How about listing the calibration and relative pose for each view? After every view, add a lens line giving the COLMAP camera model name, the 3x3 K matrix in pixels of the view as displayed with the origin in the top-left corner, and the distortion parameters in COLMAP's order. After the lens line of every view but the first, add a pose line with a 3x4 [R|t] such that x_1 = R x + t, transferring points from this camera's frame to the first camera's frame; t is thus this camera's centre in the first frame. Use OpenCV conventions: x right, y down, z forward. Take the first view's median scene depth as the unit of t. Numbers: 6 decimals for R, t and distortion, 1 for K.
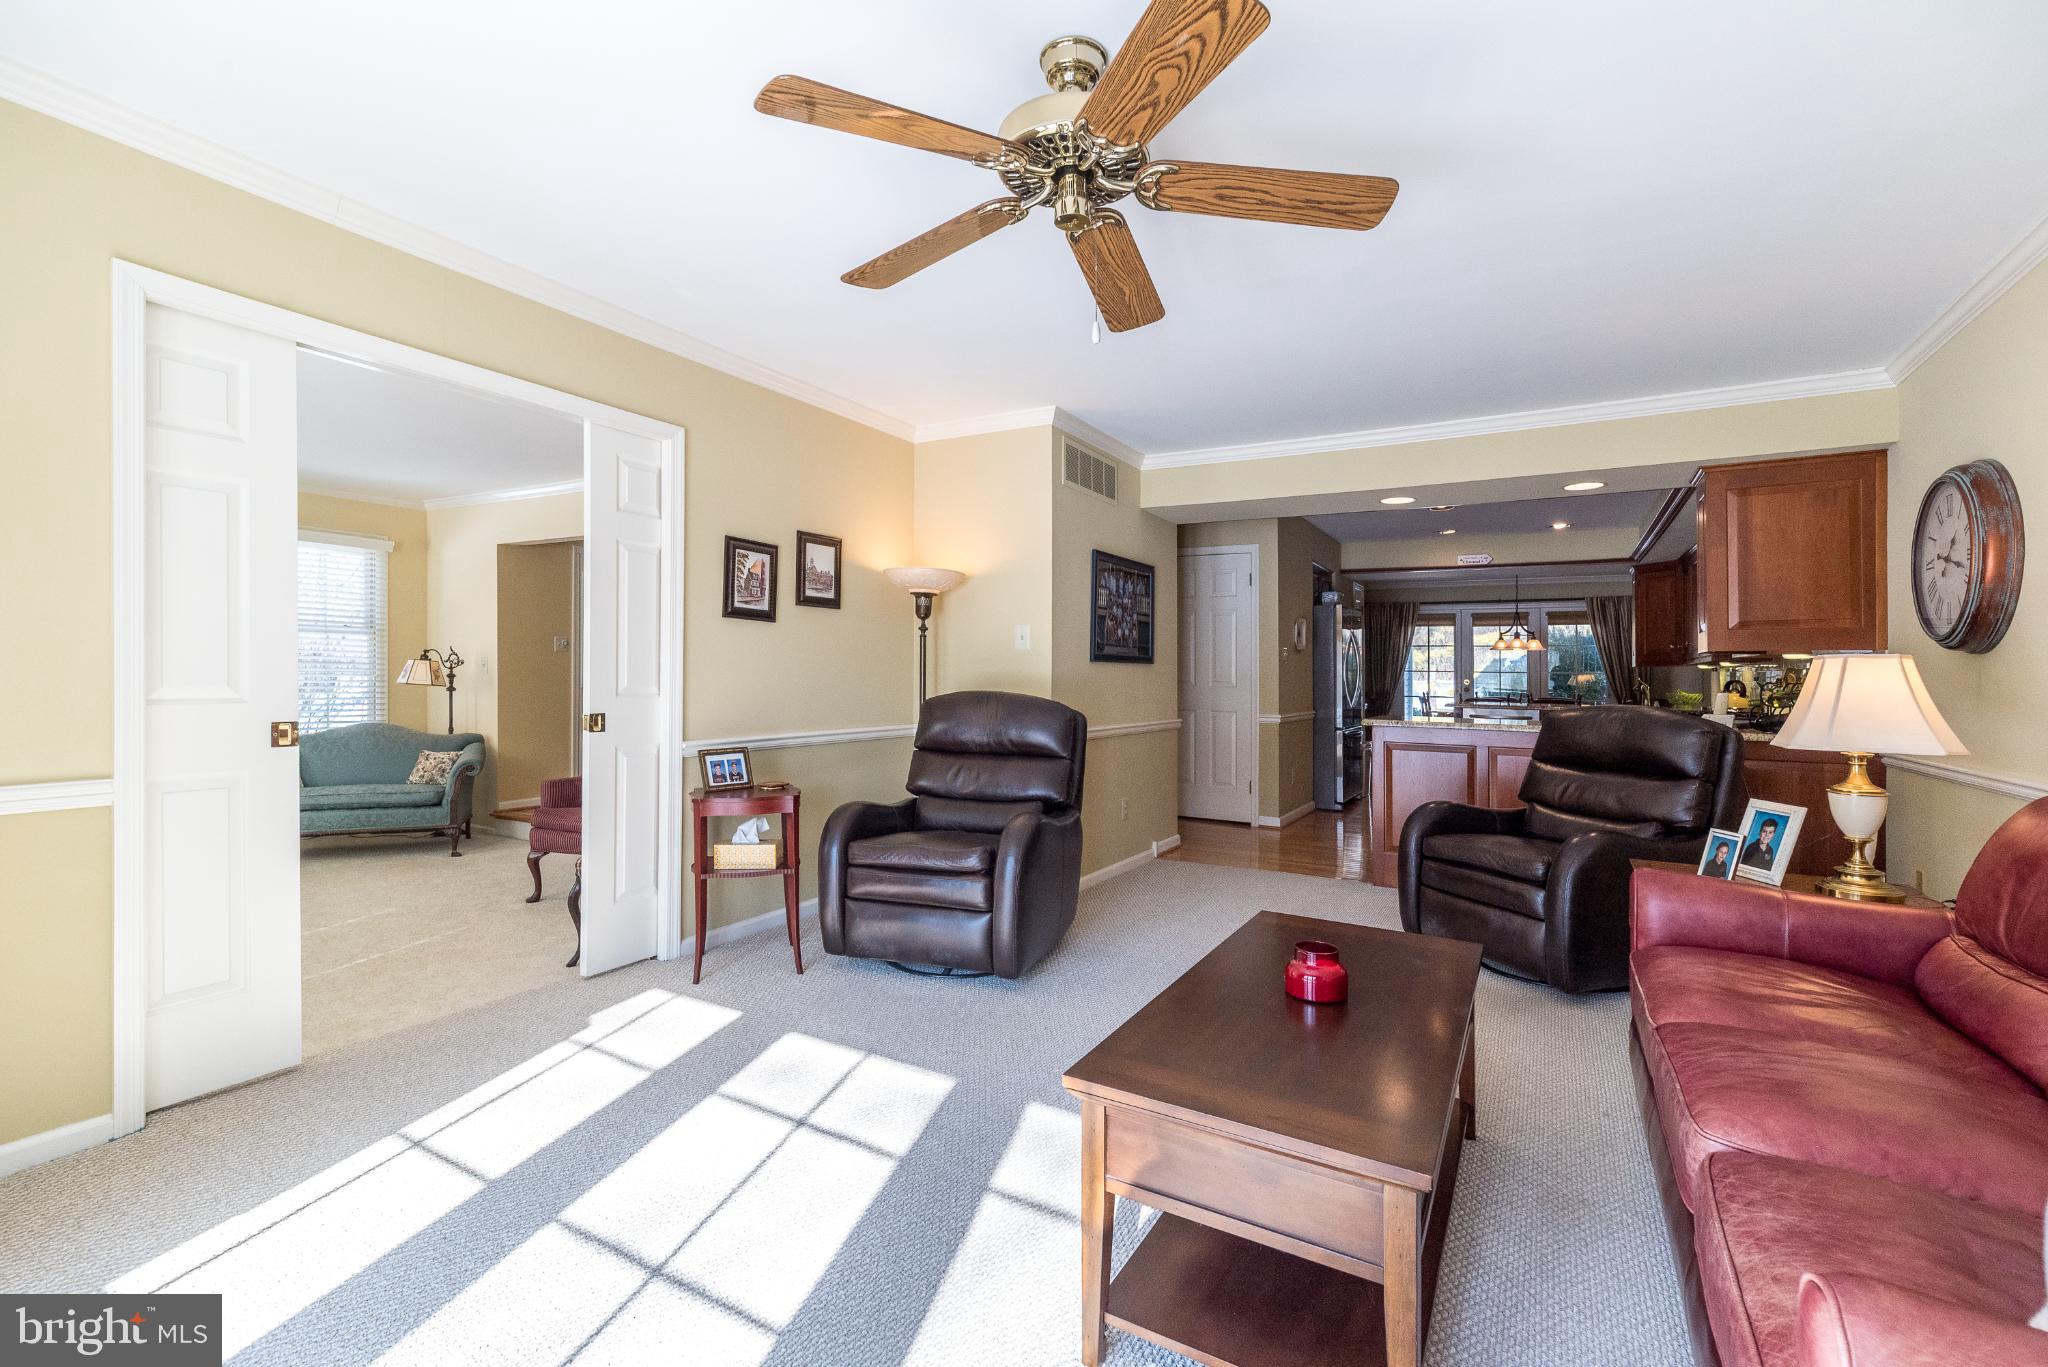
lens RADIAL K [[904.5, 0, 1031.3], [0, 904.5, 673.1], [0, 0, 1]] dist [0.011010, 0.000837]
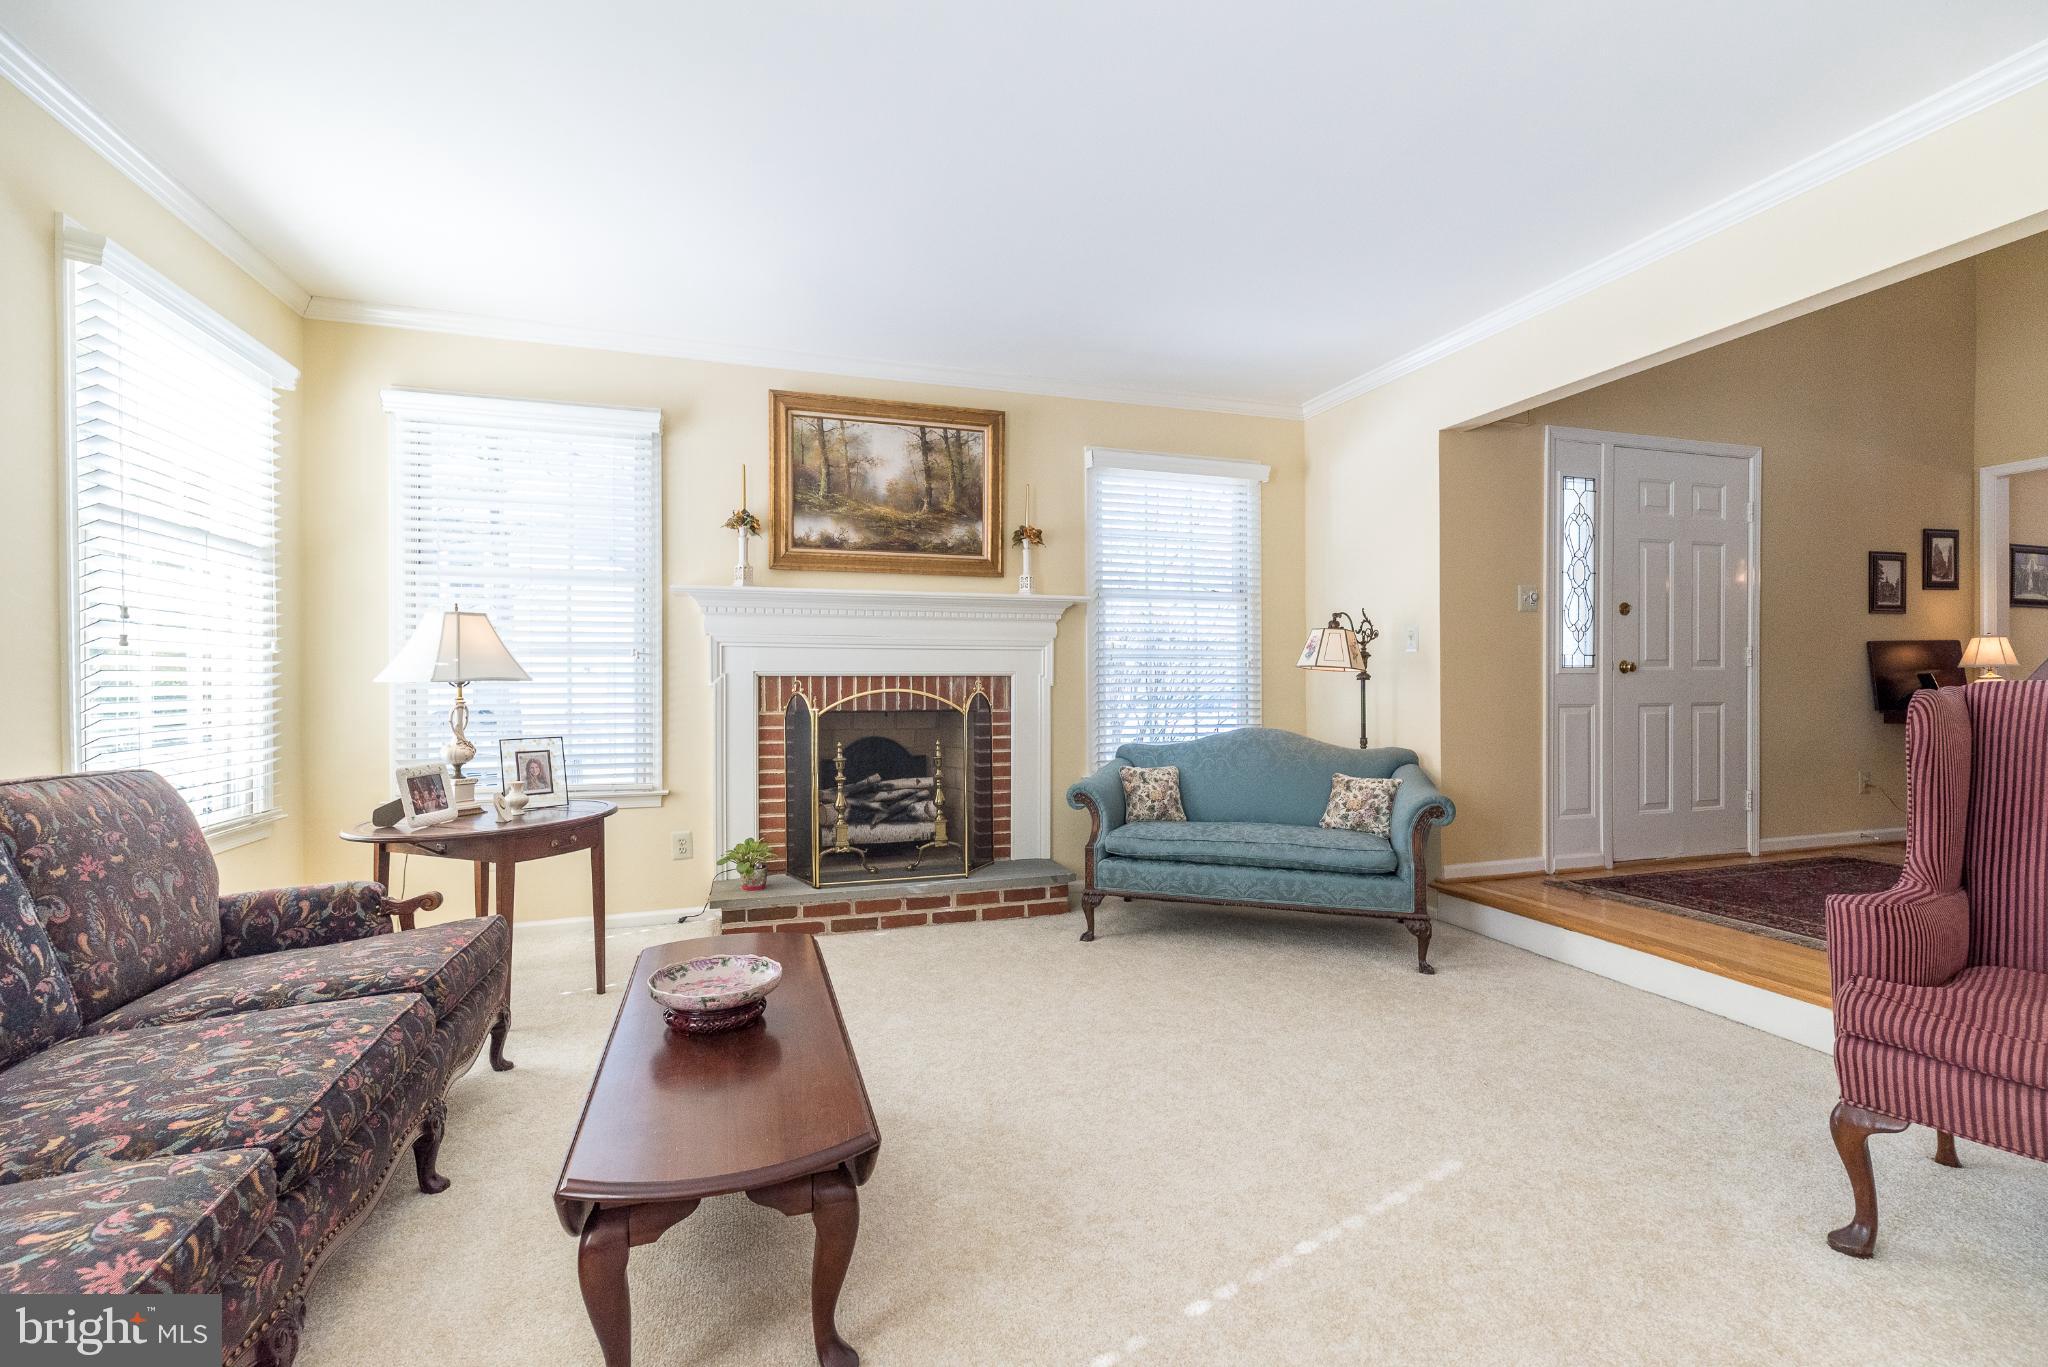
lens RADIAL K [[904.5, 0, 1024.8], [0, 904.5, 678.1], [0, 0, 1]] dist [0.011010, 0.000837]
pose [[0.742456, -0.017065, -0.669677, -0.417118], [0.010064, 0.999847, -0.014320, 0.026661], [0.669819, 0.003893, 0.742514, 0.402084]]
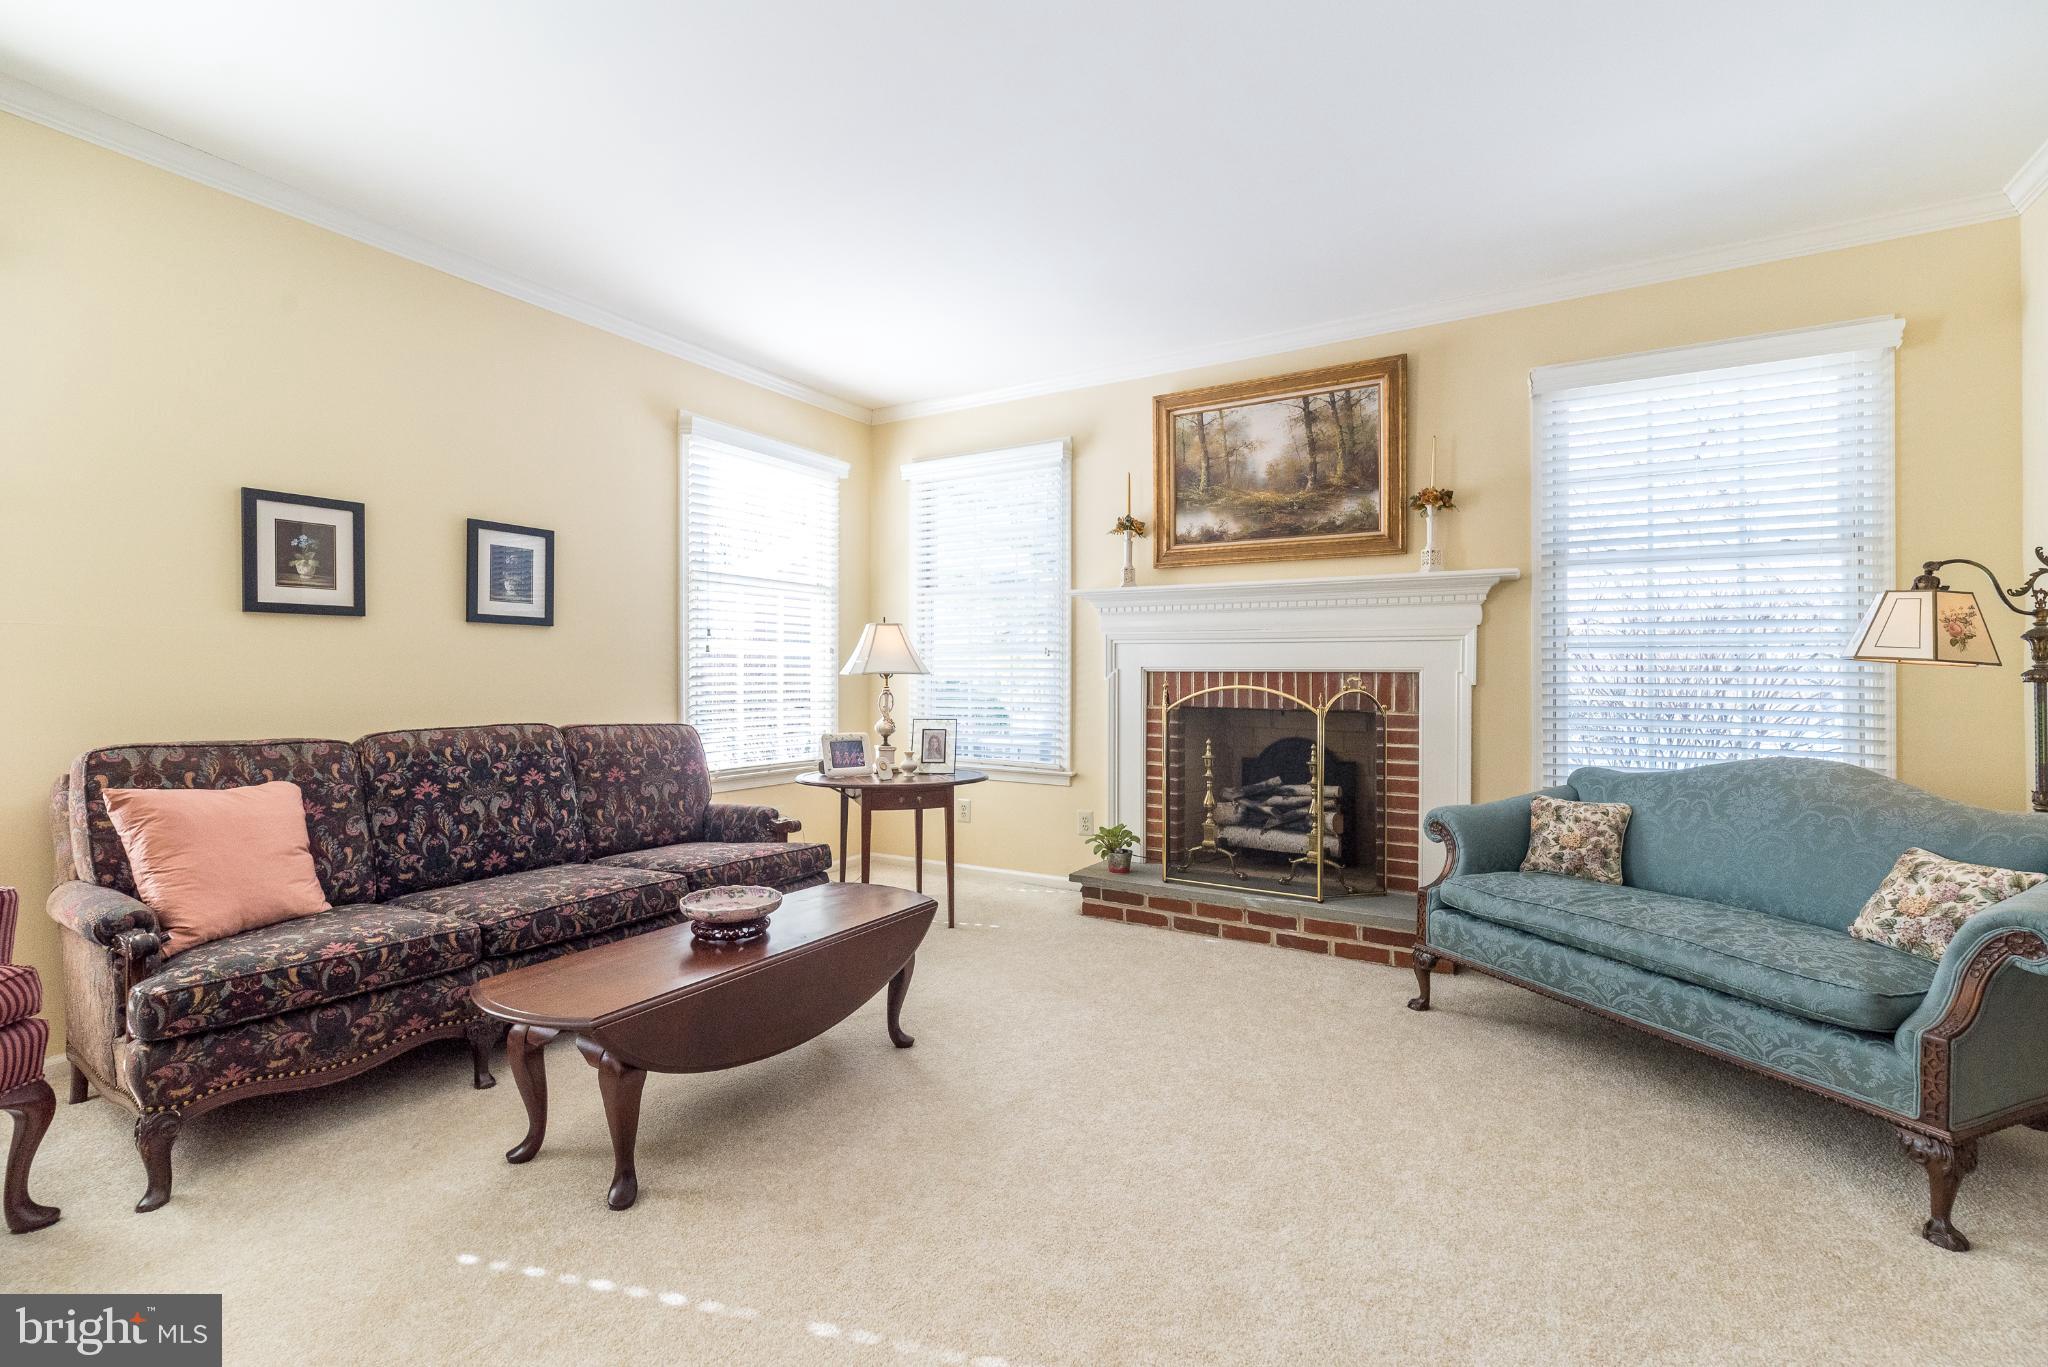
lens RADIAL K [[904.5, 0, 1011.2], [0, 904.5, 666.8], [0, 0, 1]] dist [0.011010, 0.000837]
pose [[-0.025231, -0.022827, -0.999421, -0.311353], [-0.010024, 0.999695, -0.022580, 0.027022], [0.999631, 0.009448, -0.025452, 0.669745]]
